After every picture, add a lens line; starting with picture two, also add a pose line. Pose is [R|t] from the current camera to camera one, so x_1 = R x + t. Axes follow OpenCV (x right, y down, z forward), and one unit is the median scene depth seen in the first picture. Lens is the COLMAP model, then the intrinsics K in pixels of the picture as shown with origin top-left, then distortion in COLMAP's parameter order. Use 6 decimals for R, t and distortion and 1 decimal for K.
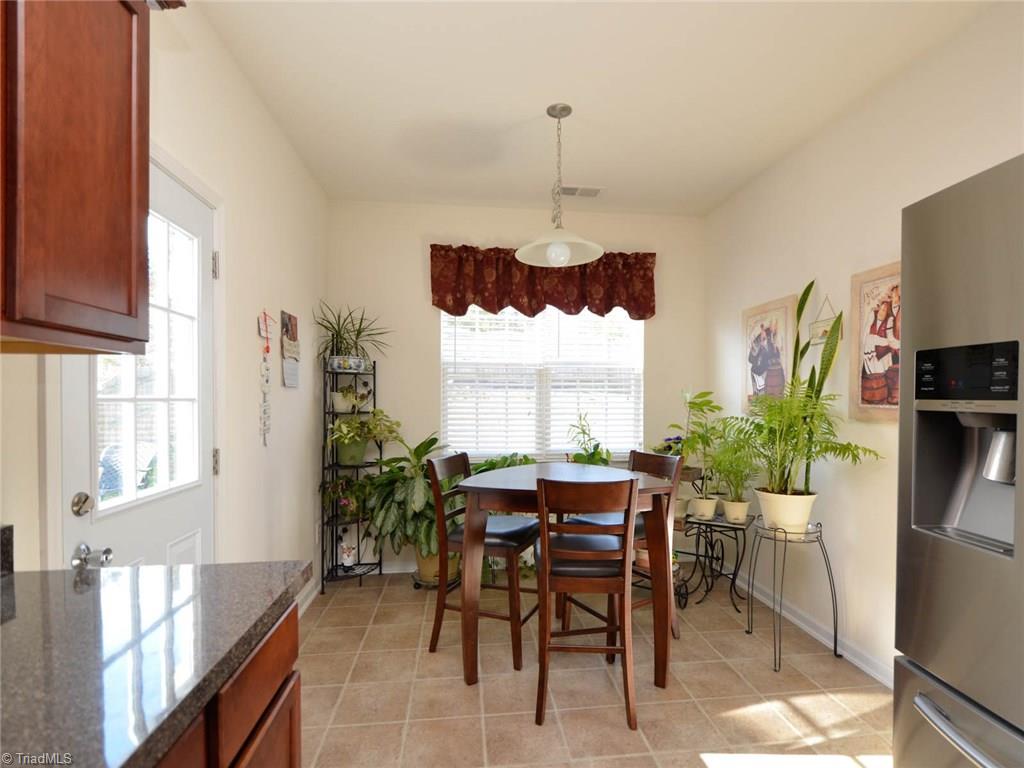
lens RADIAL K [[513.3, 0, 526.0], [0, 513.3, 398.2], [0, 0, 1]] dist [0.002095, -0.005175]
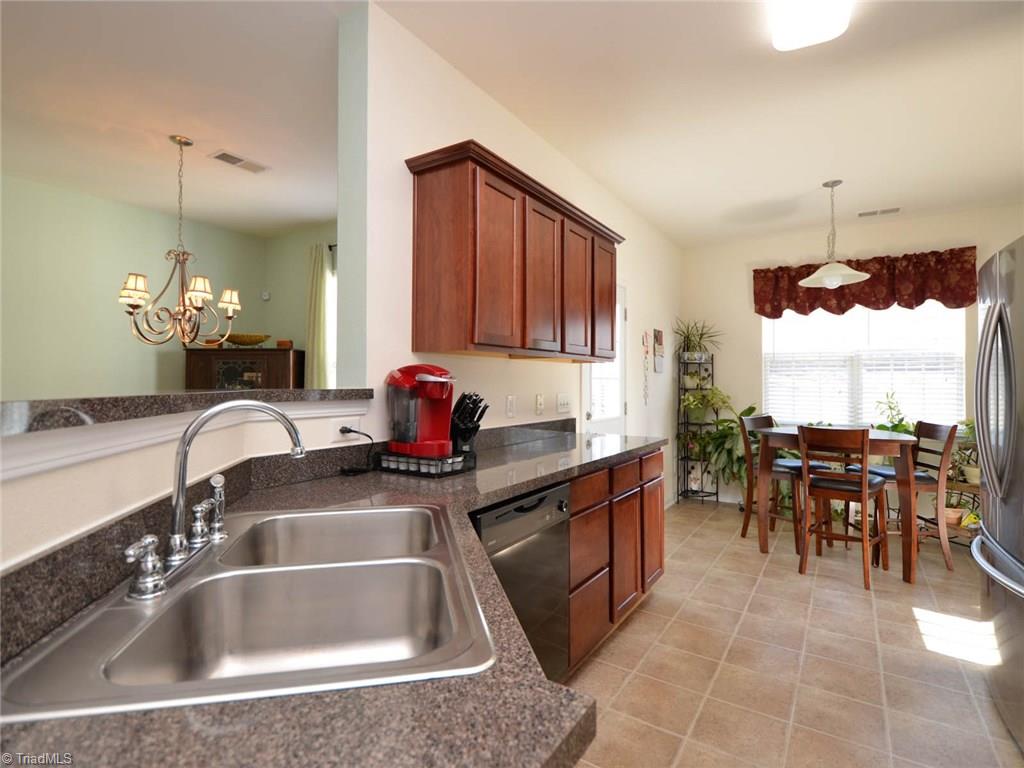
lens RADIAL K [[513.3, 0, 512.7], [0, 513.3, 378.2], [0, 0, 1]] dist [0.002095, -0.005175]
pose [[0.762884, -0.002299, -0.646531, 0.220170], [-0.002851, 0.999972, -0.006920, 0.008439], [0.646529, 0.007122, 0.762856, -0.495283]]
